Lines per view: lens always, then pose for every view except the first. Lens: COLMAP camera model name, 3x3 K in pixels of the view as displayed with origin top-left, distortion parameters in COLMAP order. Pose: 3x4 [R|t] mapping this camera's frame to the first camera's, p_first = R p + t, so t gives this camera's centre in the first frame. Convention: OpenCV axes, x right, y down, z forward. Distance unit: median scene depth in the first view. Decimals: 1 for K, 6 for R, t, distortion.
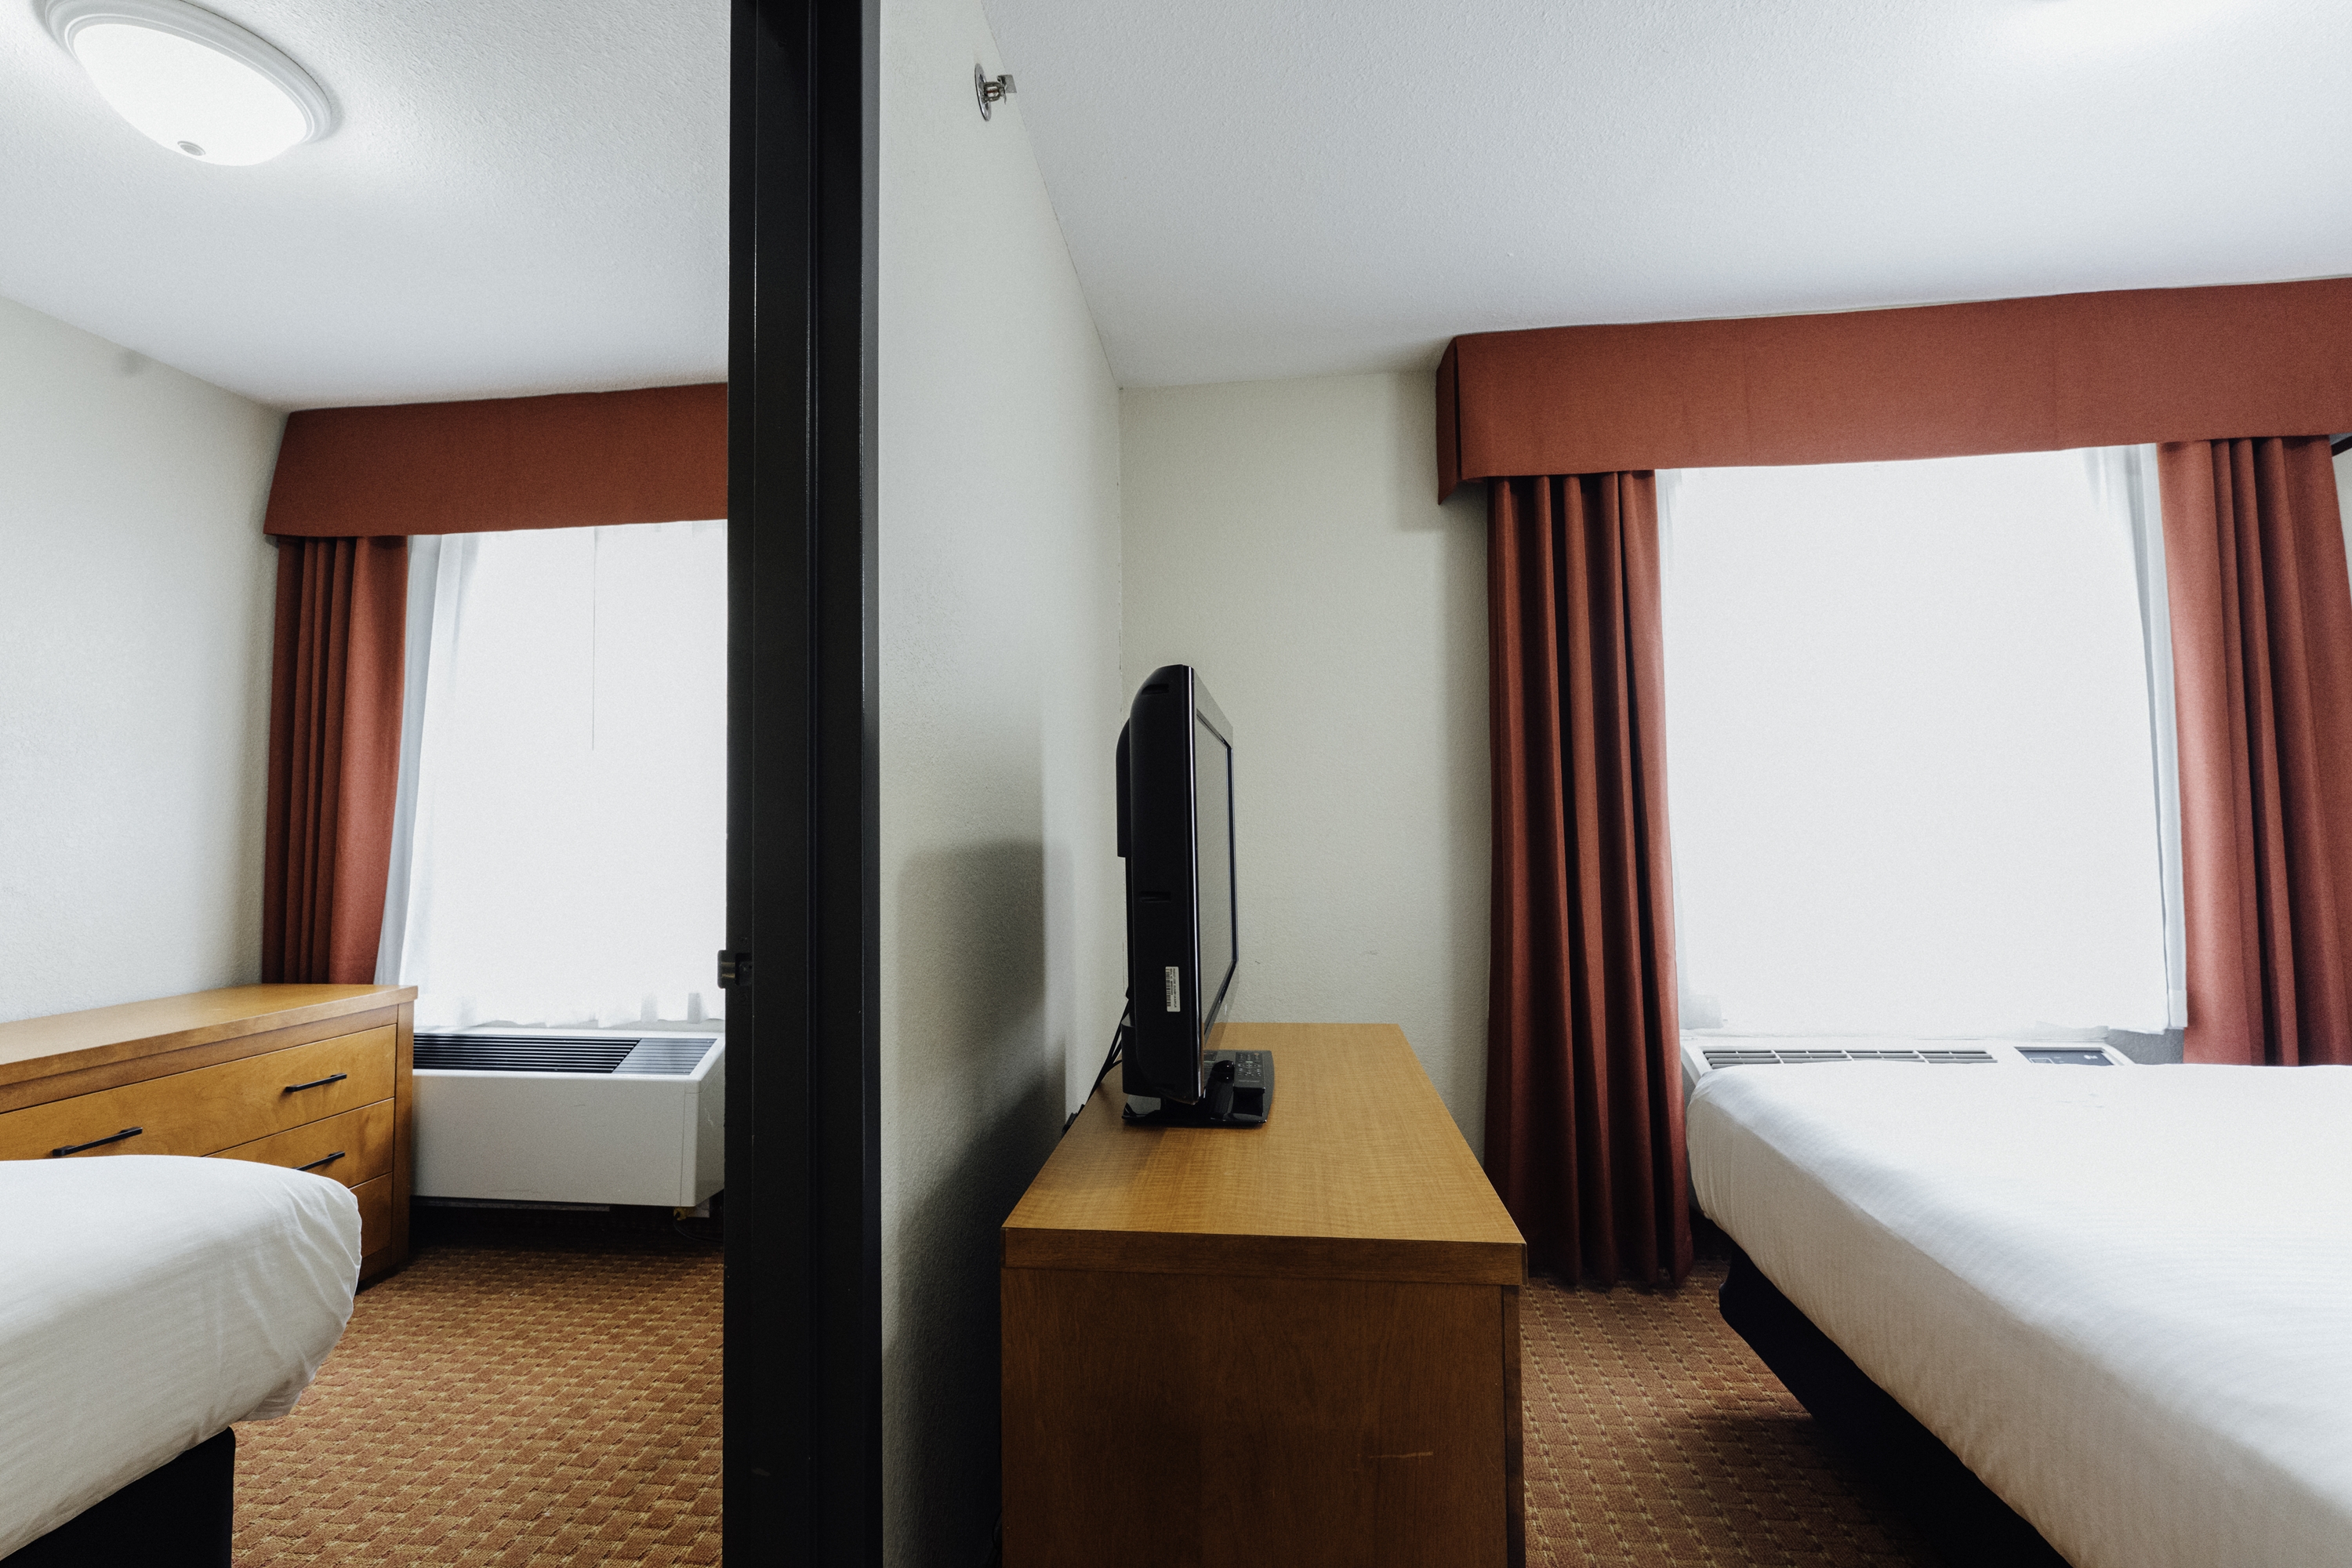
lens RADIAL K [[1073.4, 0, 1176.0], [0, 1073.4, 784.0], [0, 0, 1]] dist [-0.001801, -0.000594]
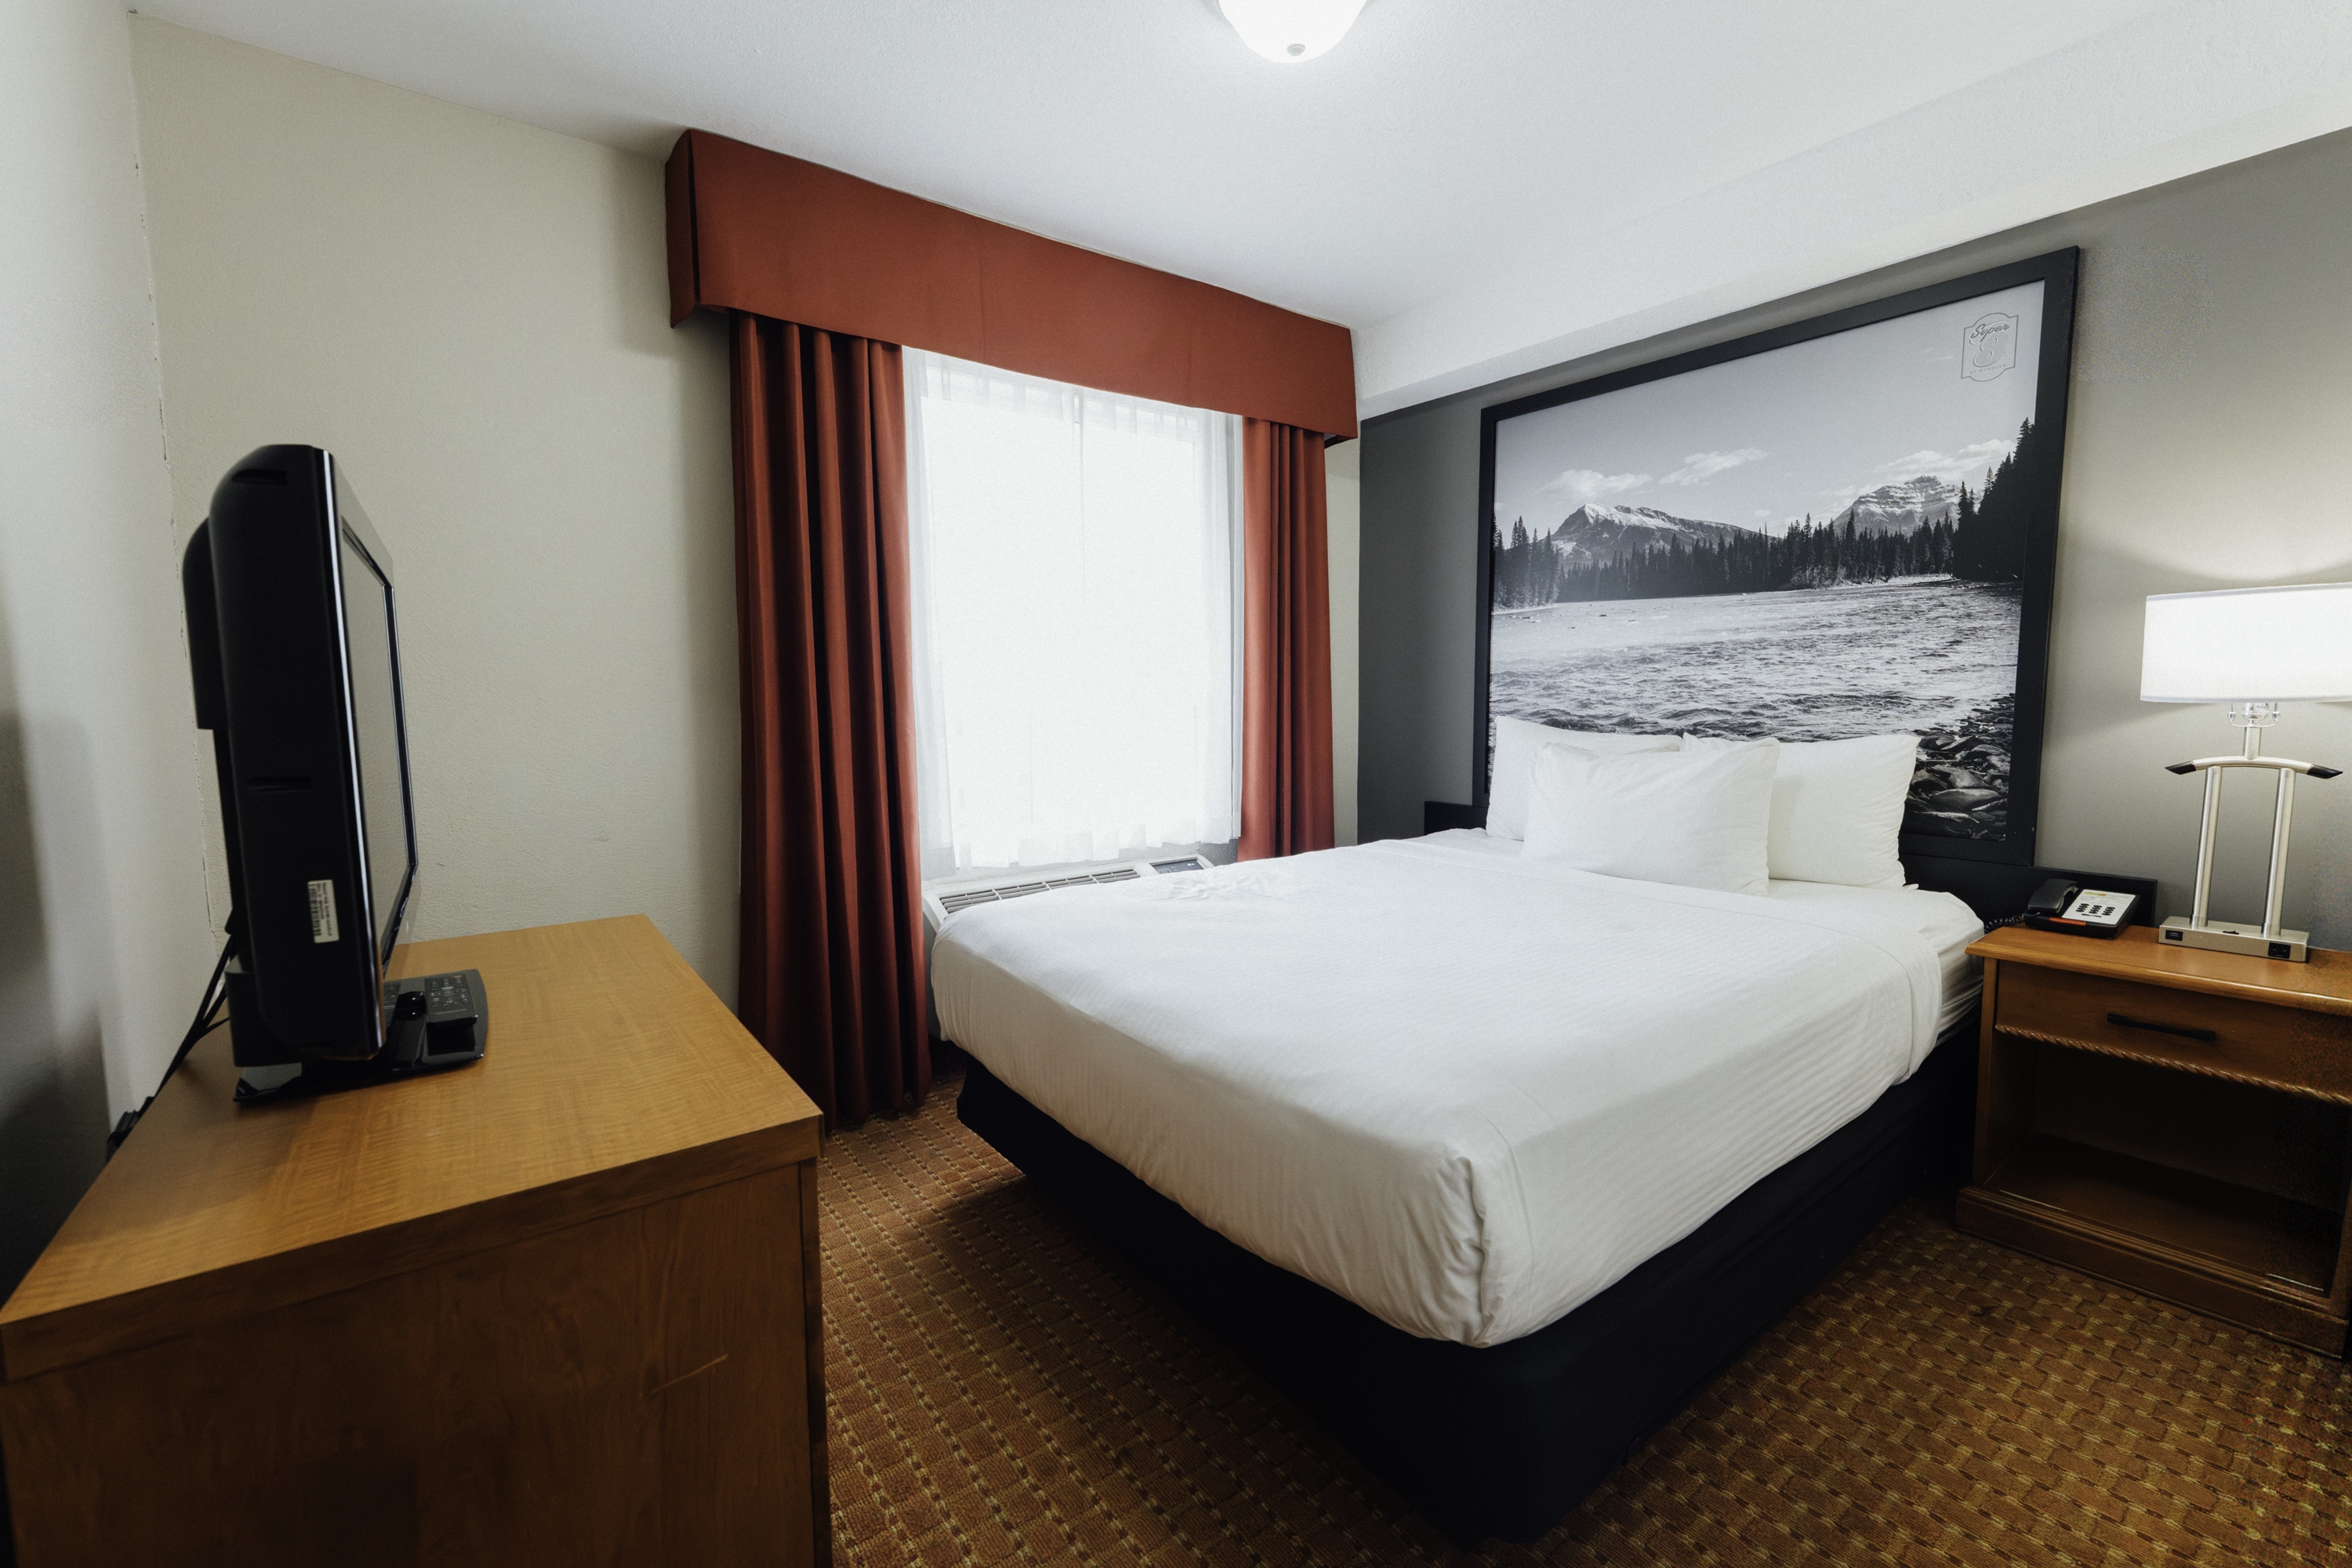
lens RADIAL K [[976.4, 0, 1176.0], [0, 976.4, 784.0], [0, 0, 1]] dist [-0.000078, -0.000251]
pose [[0.728053, -0.055574, 0.683265, -0.023980], [-0.022365, 0.994252, 0.104699, 0.020625], [-0.685156, -0.091507, 0.722625, 0.119243]]
